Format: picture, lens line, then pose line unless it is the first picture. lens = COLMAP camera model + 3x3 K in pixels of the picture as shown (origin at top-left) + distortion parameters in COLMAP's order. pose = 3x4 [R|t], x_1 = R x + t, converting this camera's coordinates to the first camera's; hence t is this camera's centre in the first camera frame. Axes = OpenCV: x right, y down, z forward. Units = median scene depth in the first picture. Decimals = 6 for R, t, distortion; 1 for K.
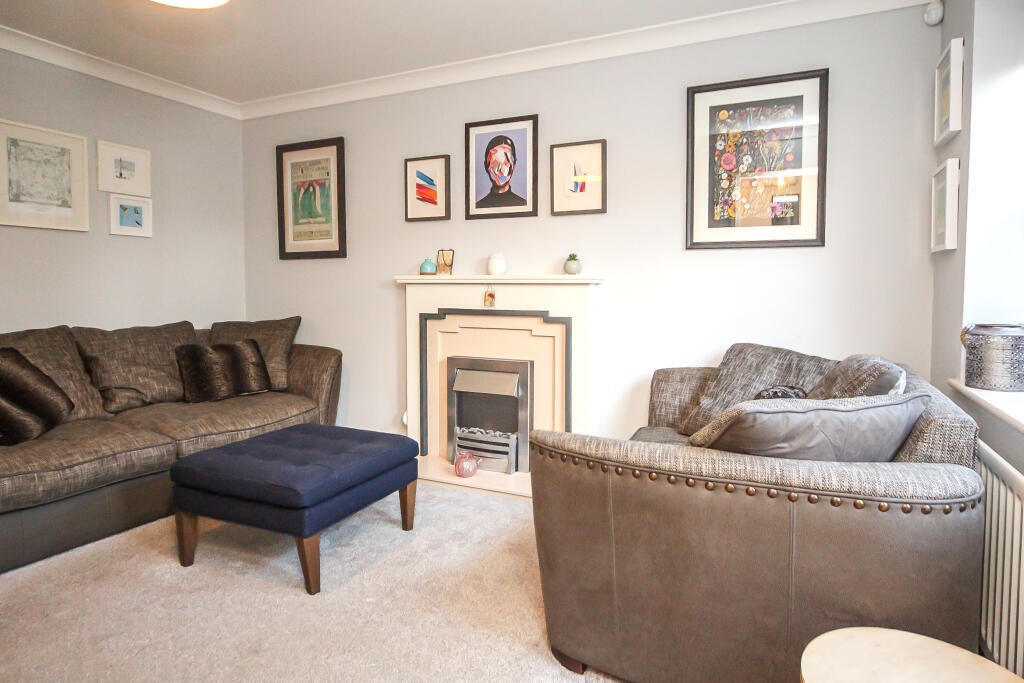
lens RADIAL K [[588.5, 0, 528.8], [0, 588.5, 307.1], [0, 0, 1]] dist [-0.003172, -0.000084]
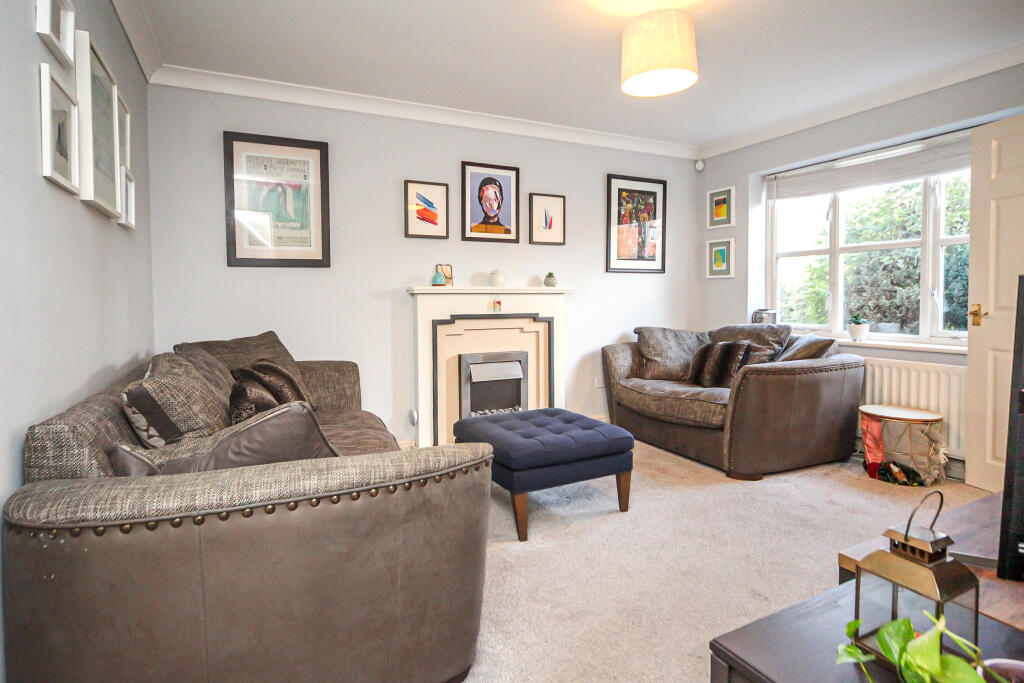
lens RADIAL K [[538.5, 0, 509.2], [0, 538.5, 308.6], [0, 0, 1]] dist [-0.004300, 0.001108]
pose [[0.627400, -0.023522, 0.778342, -0.923453], [0.033127, 0.999445, 0.003502, -0.010147], [-0.777992, 0.023587, 0.627831, 0.240382]]
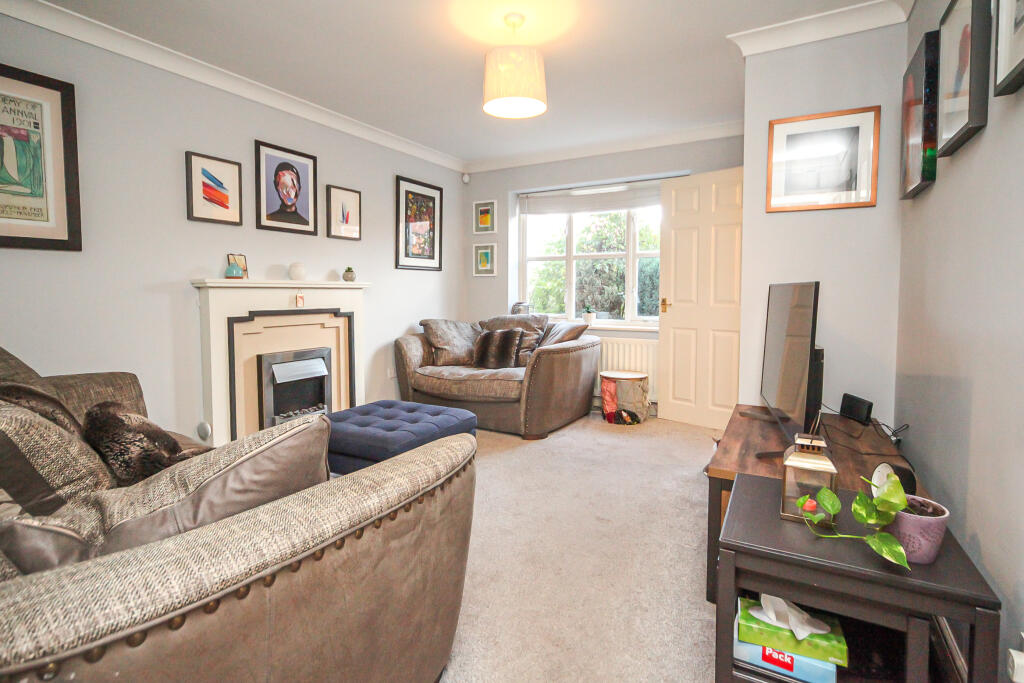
lens RADIAL K [[496.6, 0, 522.7], [0, 496.6, 314.6], [0, 0, 1]] dist [-0.003623, 0.003532]
pose [[0.078737, -0.050285, 0.995626, -1.006444], [0.031778, 0.998346, 0.047909, -0.018582], [-0.996389, 0.027866, 0.080205, 0.449558]]
